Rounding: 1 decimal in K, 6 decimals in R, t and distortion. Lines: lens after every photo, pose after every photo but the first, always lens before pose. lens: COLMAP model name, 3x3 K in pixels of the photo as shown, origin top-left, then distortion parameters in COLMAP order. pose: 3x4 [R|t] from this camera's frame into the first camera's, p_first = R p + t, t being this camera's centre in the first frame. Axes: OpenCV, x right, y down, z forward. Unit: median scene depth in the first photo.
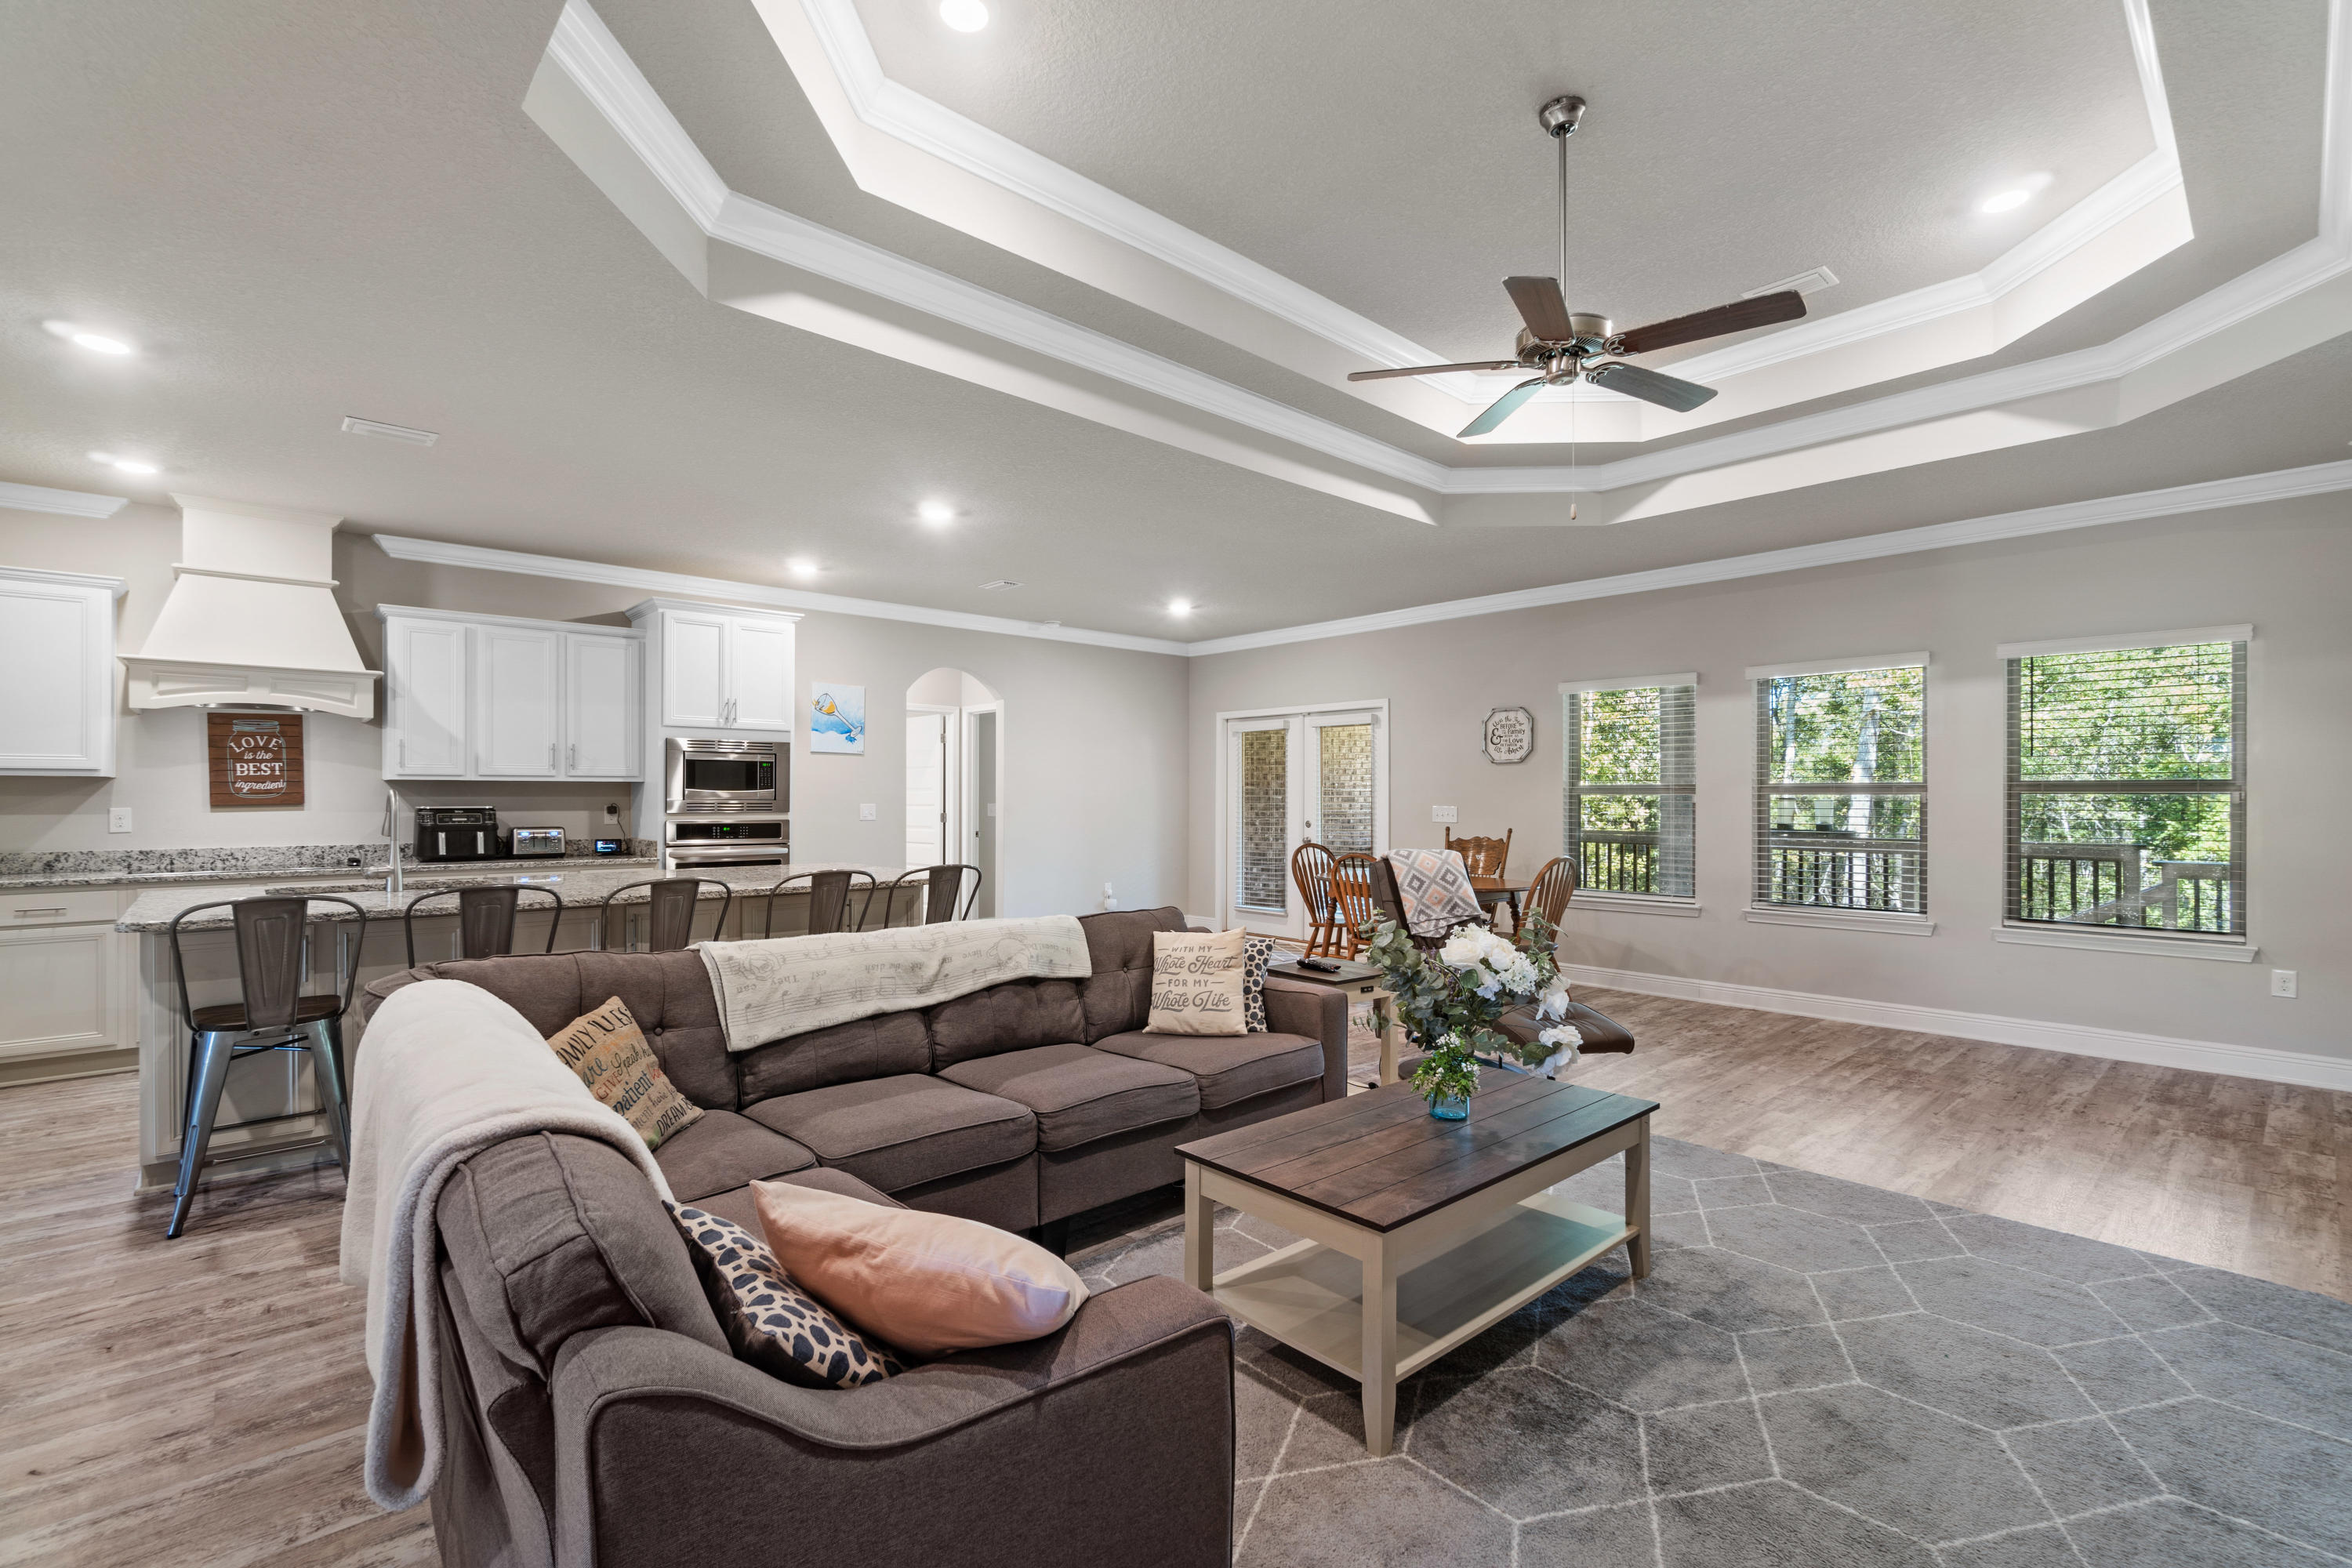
lens RADIAL K [[1038.3, 0, 1136.0], [0, 1038.3, 800.6], [0, 0, 1]] dist [-0.002315, 0.000142]
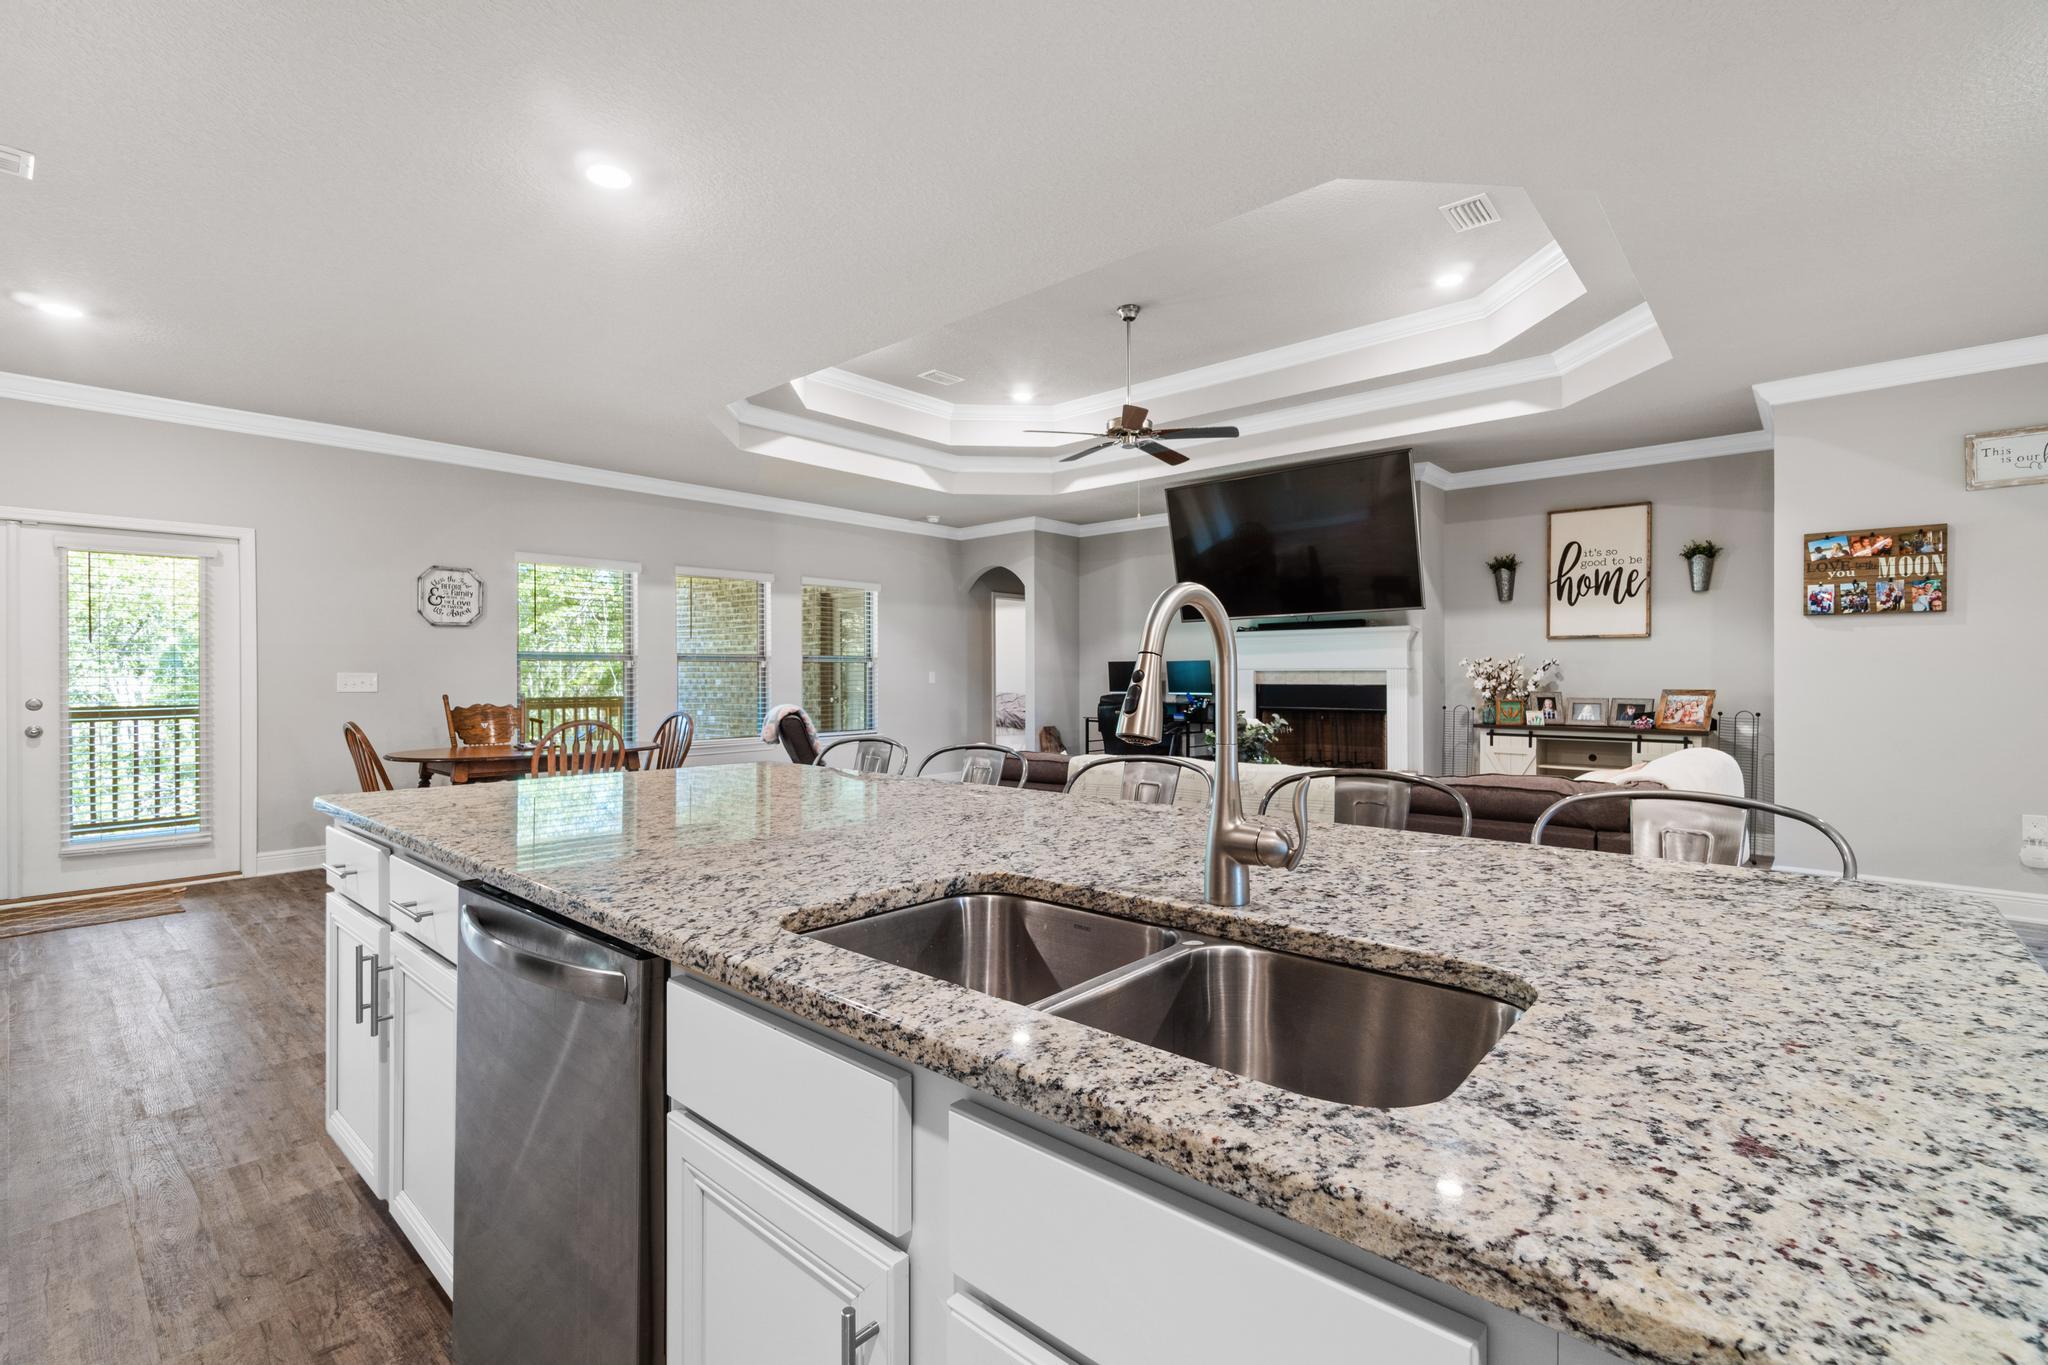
lens RADIAL K [[904.1, 0, 1045.2], [0, 904.1, 678.4], [0, 0, 1]] dist [-0.002315, 0.000142]
pose [[-0.143729, -0.007227, 0.989591, -0.734345], [0.007410, 0.999937, 0.008379, 0.011165], [-0.989589, 0.008537, -0.143667, 0.814178]]
